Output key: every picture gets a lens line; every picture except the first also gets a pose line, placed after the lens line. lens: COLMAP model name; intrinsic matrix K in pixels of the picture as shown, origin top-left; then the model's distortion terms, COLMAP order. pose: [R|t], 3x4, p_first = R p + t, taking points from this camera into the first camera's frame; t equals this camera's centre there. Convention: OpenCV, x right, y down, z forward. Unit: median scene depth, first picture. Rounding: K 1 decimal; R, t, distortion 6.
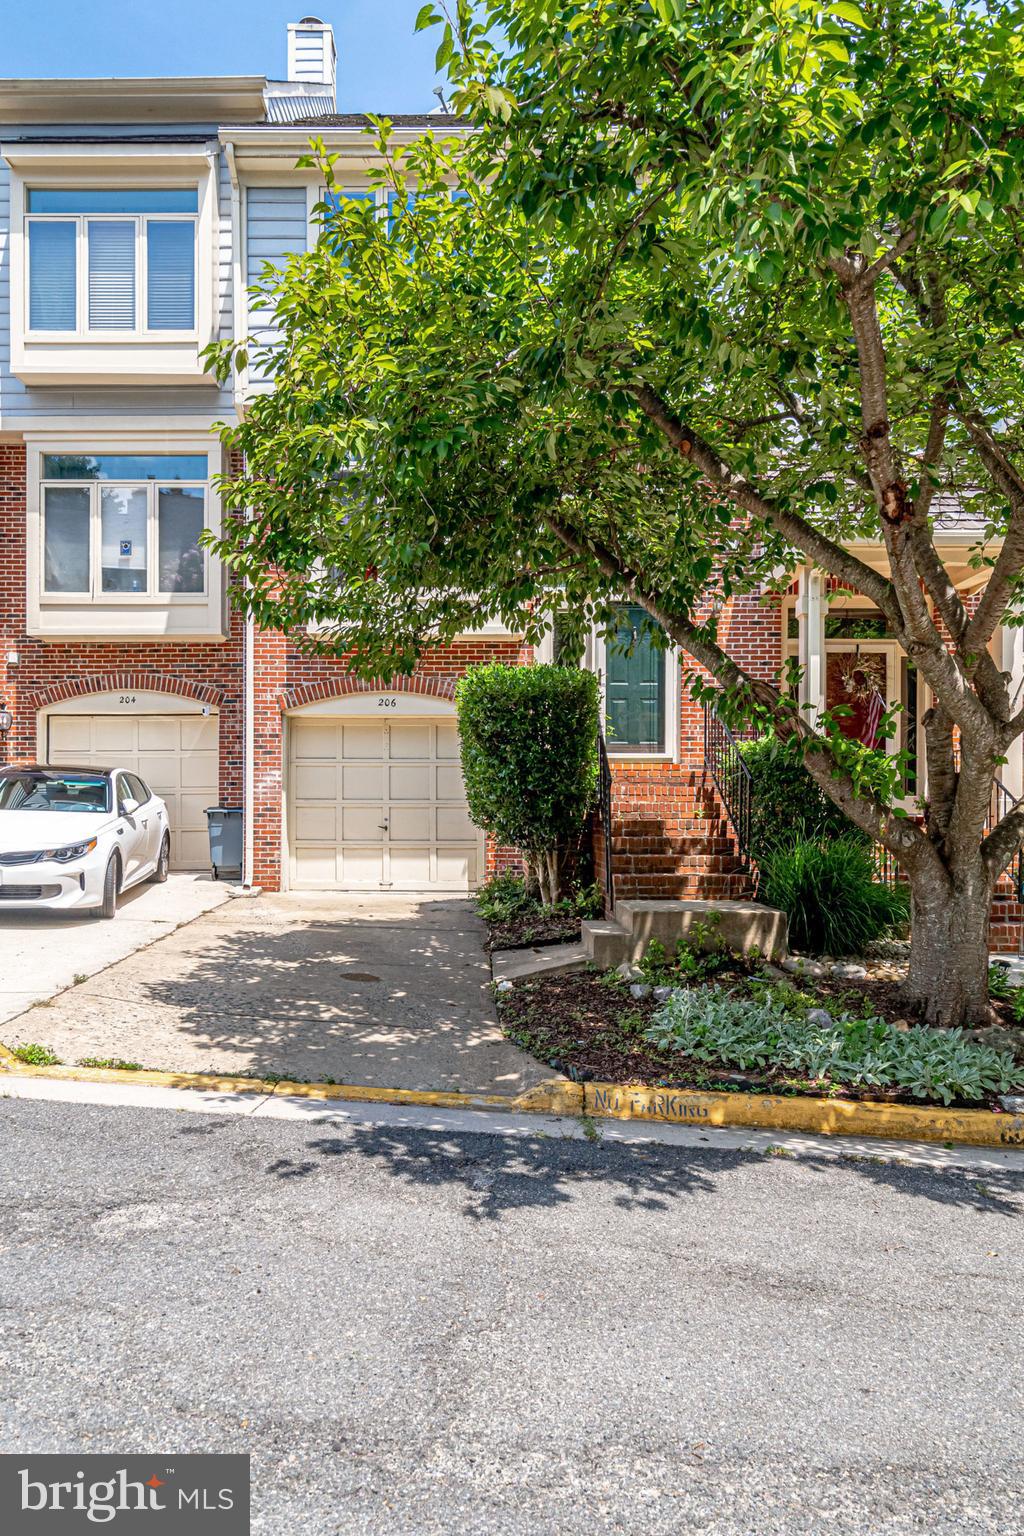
lens RADIAL K [[1050.0, 0, 511.8], [0, 1050.0, 773.4], [0, 0, 1]] dist [-0.011700, -0.000764]
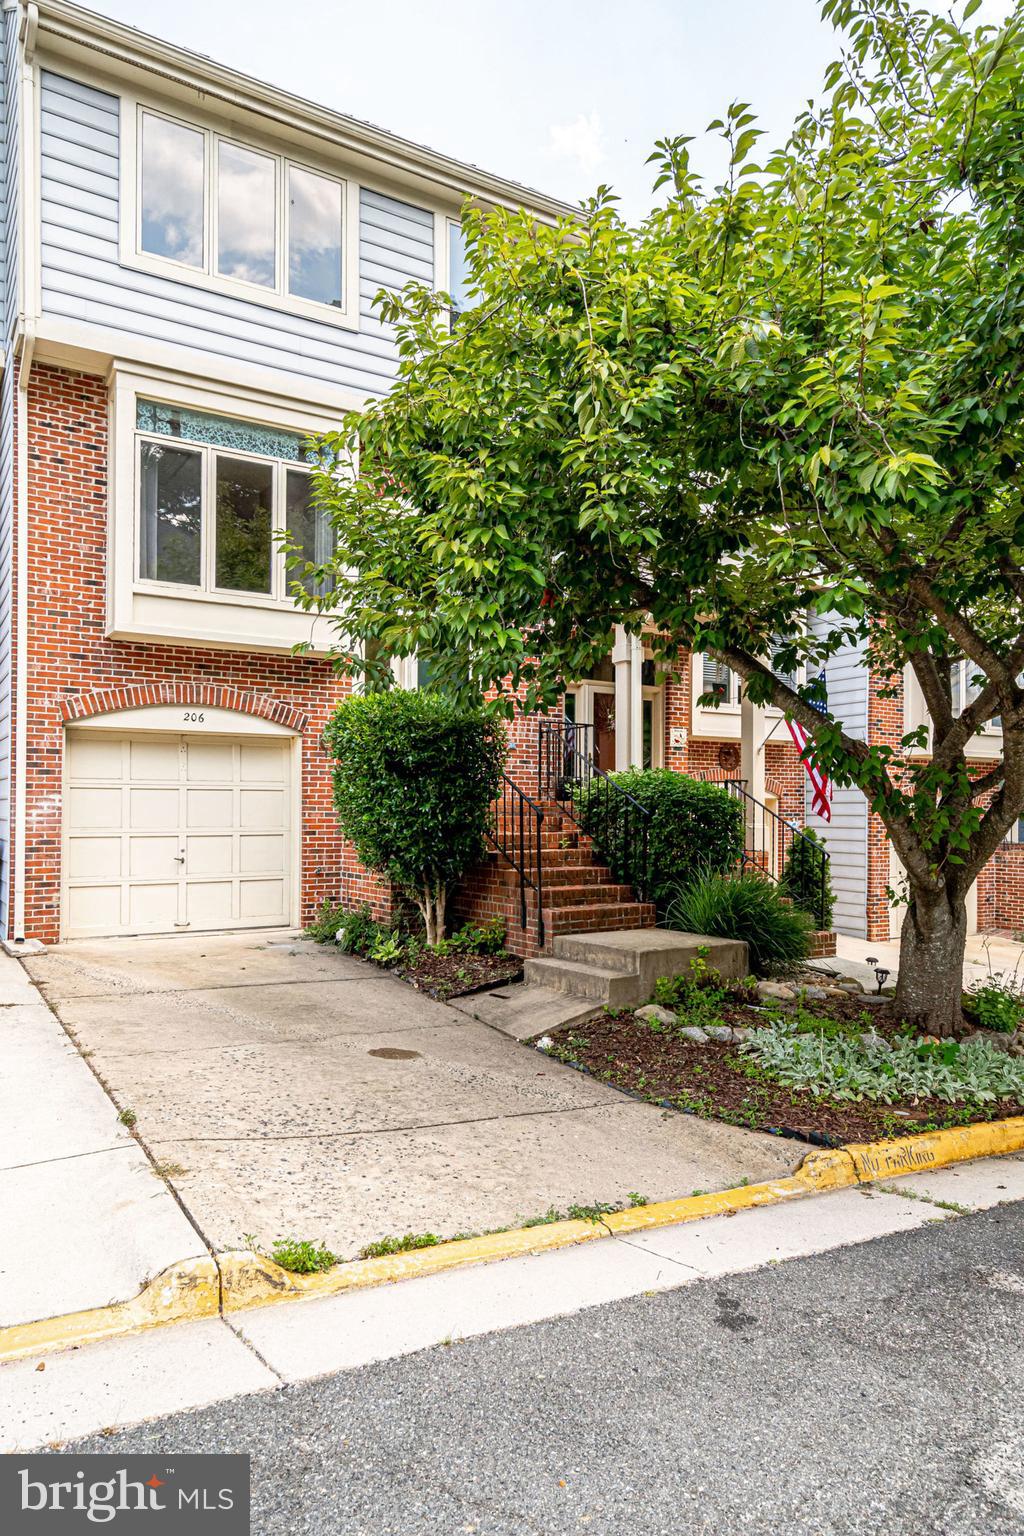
lens RADIAL K [[954.5, 0, 512.5], [0, 954.5, 768.0], [0, 0, 1]] dist [0.003042, -0.002300]
pose [[0.850487, 0.023660, 0.525464, -0.313281], [-0.020347, 0.999720, -0.012082, -0.021288], [-0.525602, -0.000416, 0.850730, 0.184901]]
